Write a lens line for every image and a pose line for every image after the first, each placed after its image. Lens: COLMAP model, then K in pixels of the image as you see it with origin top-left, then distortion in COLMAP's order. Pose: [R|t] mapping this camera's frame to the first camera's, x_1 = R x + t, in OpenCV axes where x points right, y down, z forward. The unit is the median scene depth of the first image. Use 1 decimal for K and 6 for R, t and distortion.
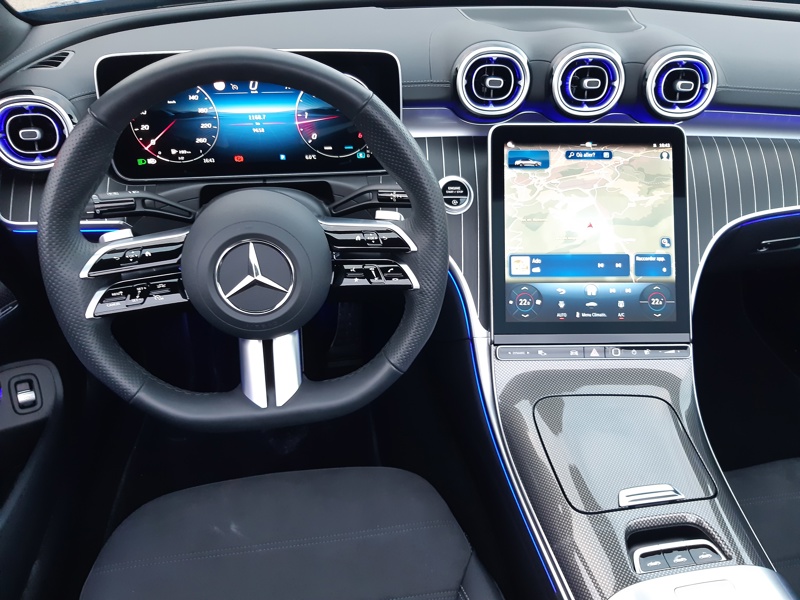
lens RADIAL K [[592.4, 0, 384.6], [0, 592.4, 300.0], [0, 0, 1]] dist [0.008430, -0.073661]
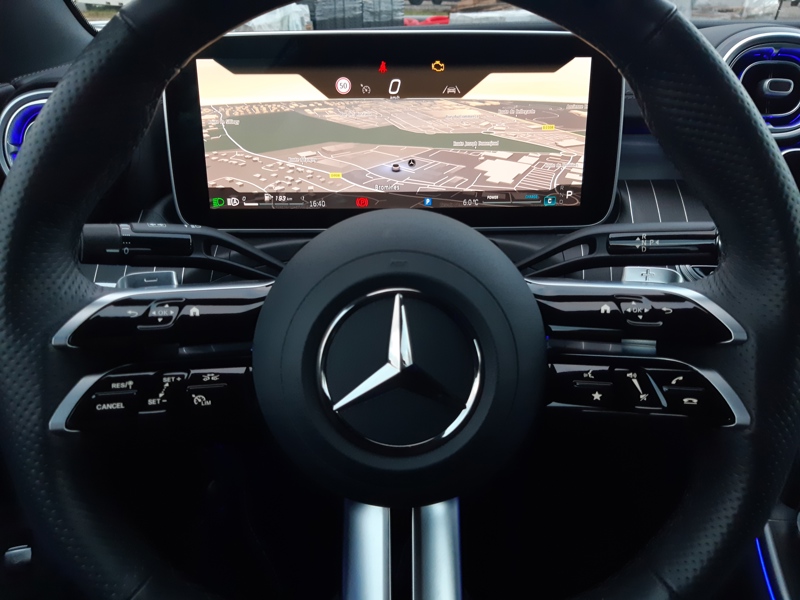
lens RADIAL K [[592.4, 0, 384.6], [0, 592.4, 300.0], [0, 0, 1]] dist [0.008430, -0.073661]
pose [[0.989922, 0.054749, -0.130600, -0.162383], [-0.081401, 0.974646, -0.208421, 0.005192], [0.115878, 0.216951, 0.969280, 0.500451]]
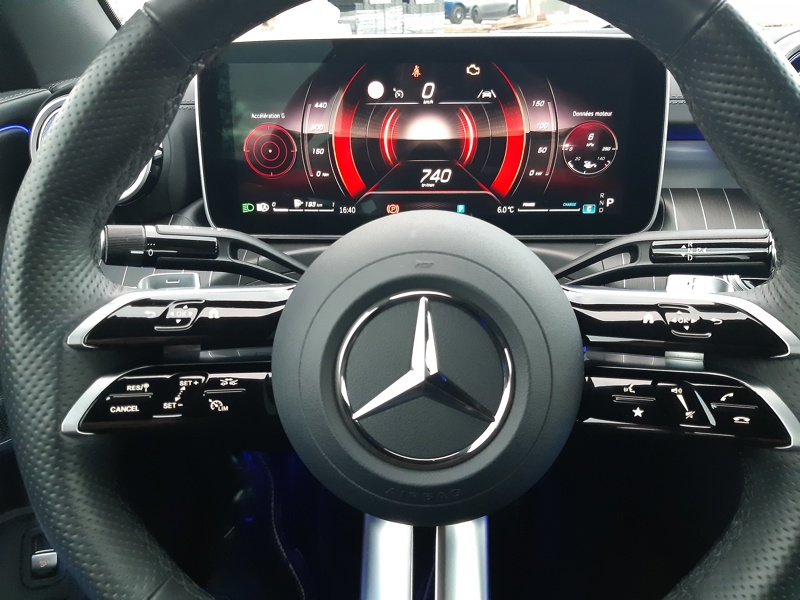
lens RADIAL K [[592.4, 0, 384.6], [0, 592.4, 300.0], [0, 0, 1]] dist [0.008430, -0.073661]
pose [[0.979283, 0.067743, -0.190831, -0.157528], [-0.110959, 0.967825, -0.225838, 0.006753], [0.169392, 0.242333, 0.955291, 0.527269]]
